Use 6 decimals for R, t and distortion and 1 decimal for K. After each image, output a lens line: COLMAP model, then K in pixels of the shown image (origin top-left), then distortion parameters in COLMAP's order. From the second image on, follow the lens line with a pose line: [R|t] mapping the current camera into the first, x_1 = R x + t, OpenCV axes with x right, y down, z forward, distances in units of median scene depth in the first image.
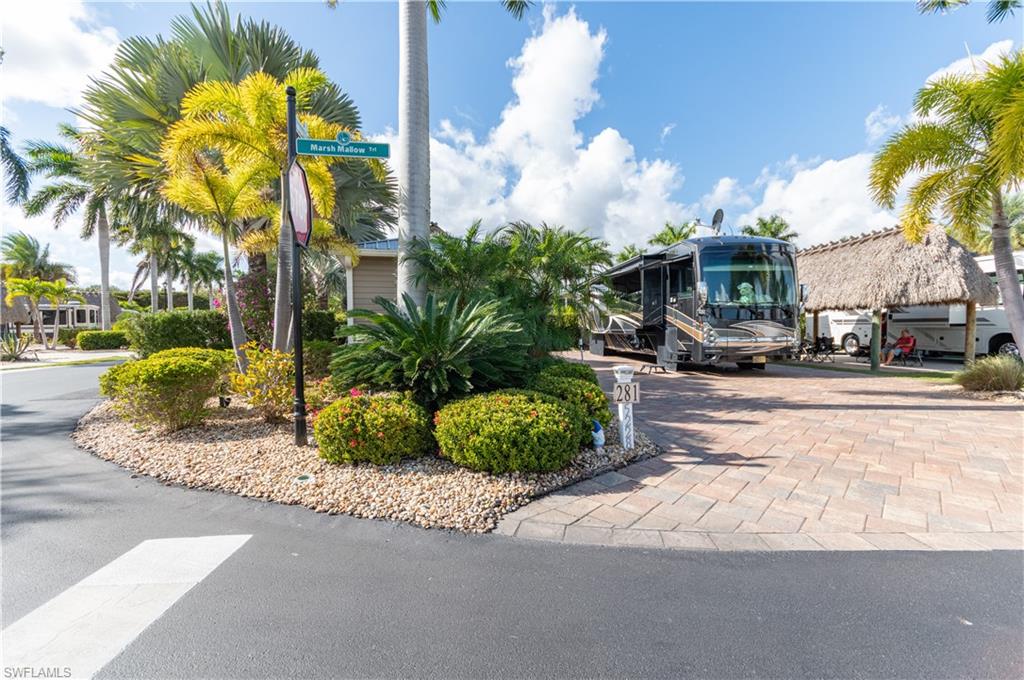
lens RADIAL K [[443.8, 0, 512.1], [0, 443.8, 335.1], [0, 0, 1]] dist [0.009157, -0.000374]
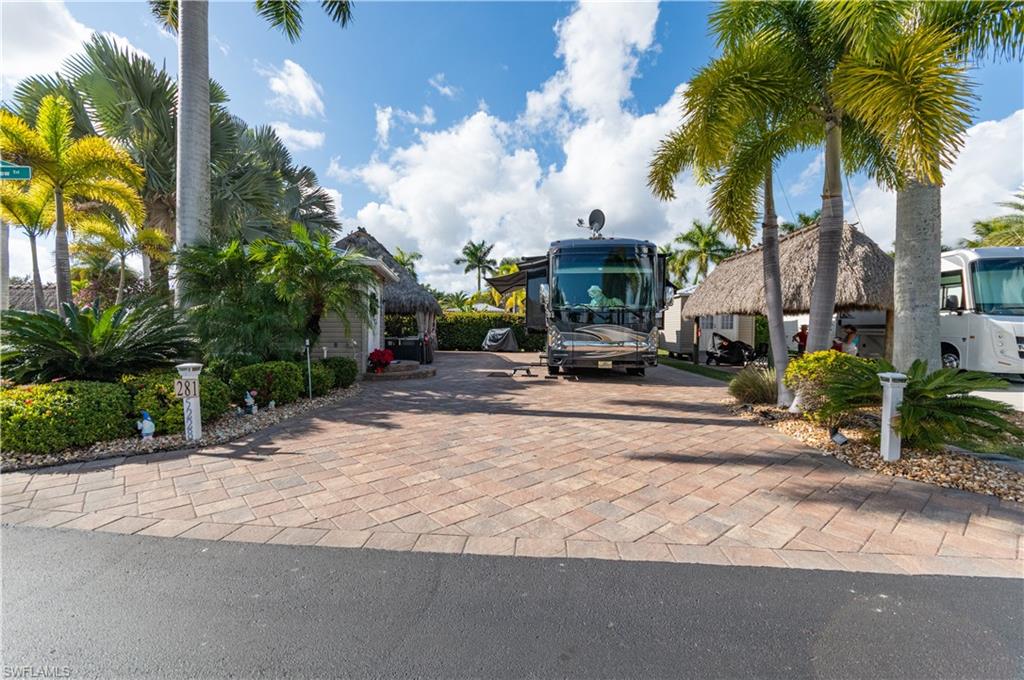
lens RADIAL K [[443.8, 0, 513.9], [0, 443.8, 340.0], [0, 0, 1]] dist [0.009157, -0.000374]
pose [[0.989221, 0.018488, -0.145260, 0.496101], [-0.017086, 0.999795, 0.010891, -0.006062], [0.145432, -0.008291, 0.989334, 0.011525]]
